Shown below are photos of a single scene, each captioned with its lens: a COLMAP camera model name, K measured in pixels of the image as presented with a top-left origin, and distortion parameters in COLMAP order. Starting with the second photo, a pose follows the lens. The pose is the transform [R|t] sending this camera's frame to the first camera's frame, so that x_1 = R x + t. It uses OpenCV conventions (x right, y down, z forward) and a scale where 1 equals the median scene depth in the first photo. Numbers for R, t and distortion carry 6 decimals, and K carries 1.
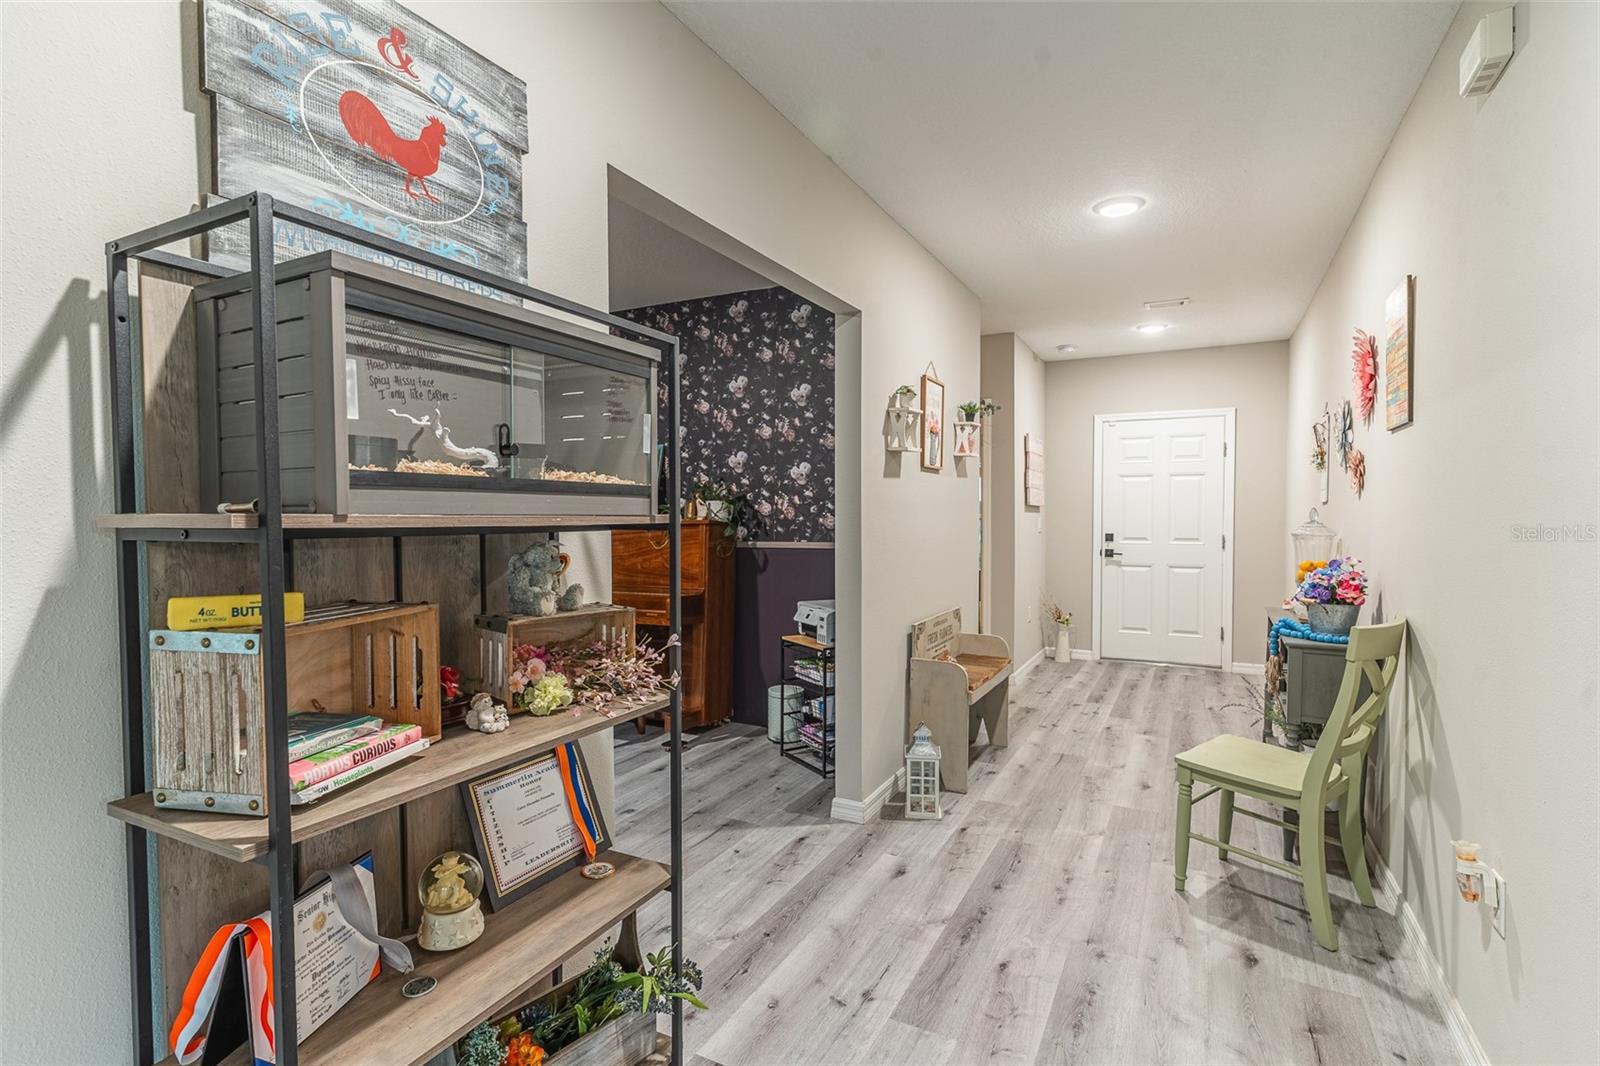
lens RADIAL K [[767.6, 0, 793.7], [0, 767.6, 529.1], [0, 0, 1]] dist [0.002850, 0.000513]
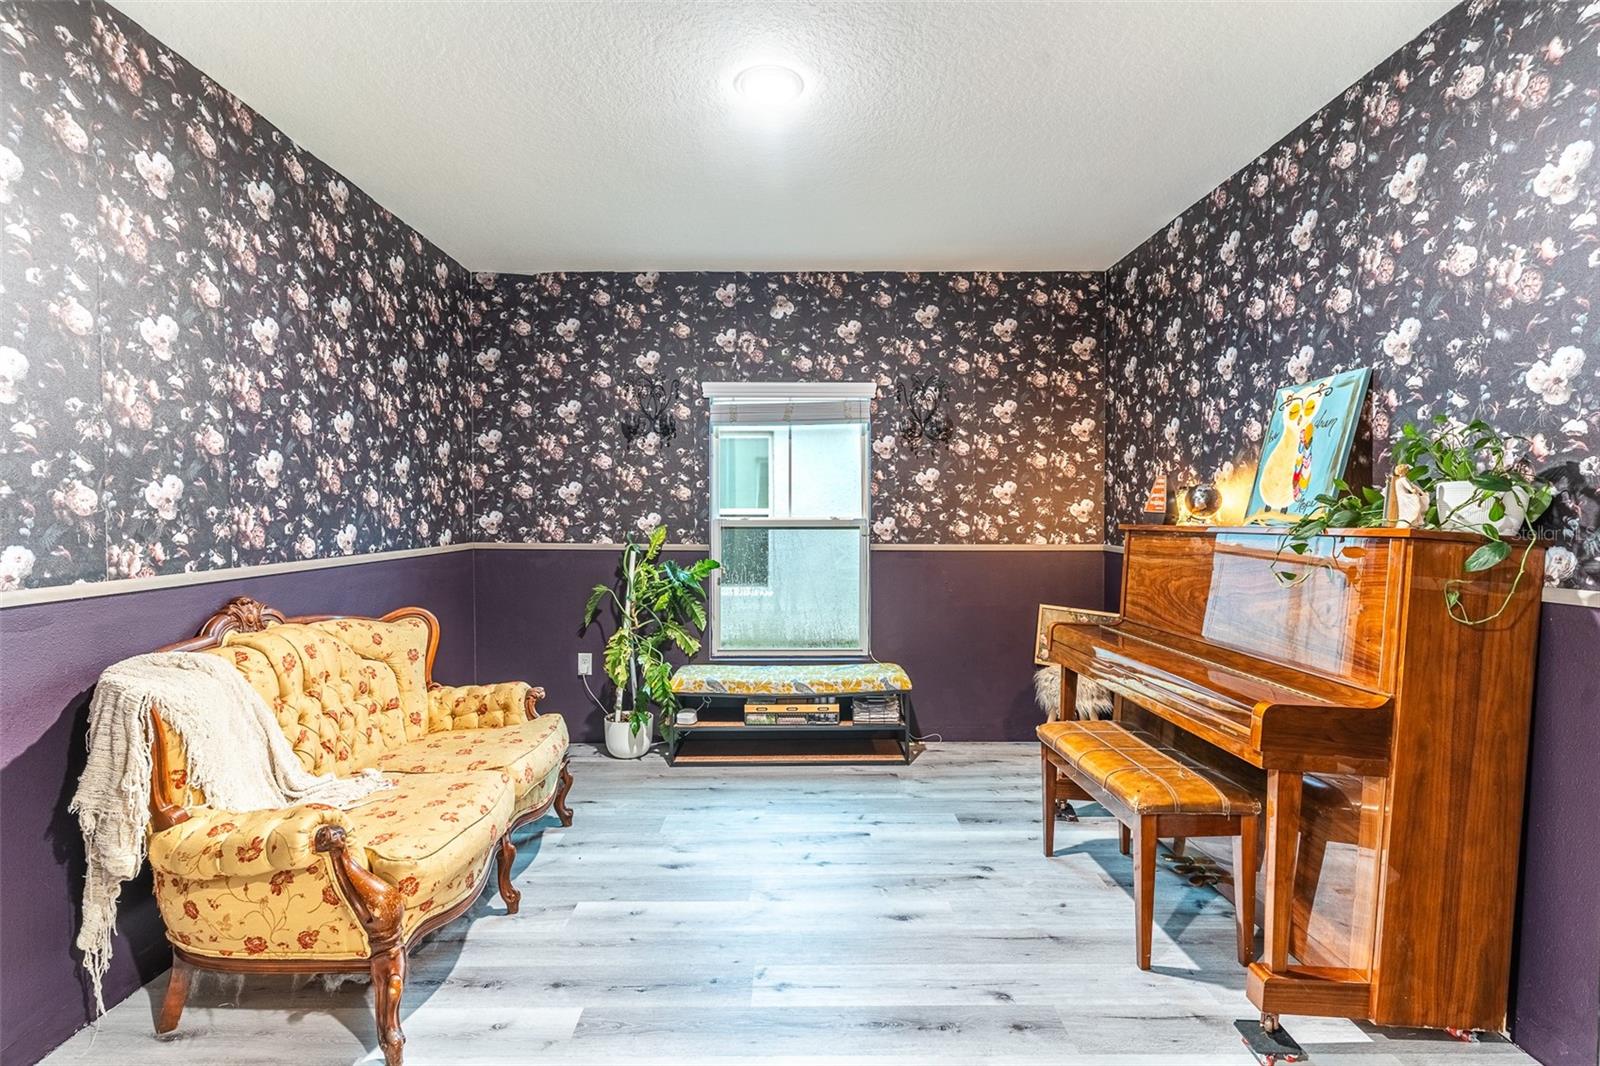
lens RADIAL K [[767.6, 0, 796.5], [0, 767.6, 531.4], [0, 0, 1]] dist [0.002850, 0.000513]
pose [[0.469139, 0.020724, -0.882881, 0.088753], [-0.023403, 0.999665, 0.011029, -0.006841], [0.882814, 0.015488, 0.469467, 0.495403]]
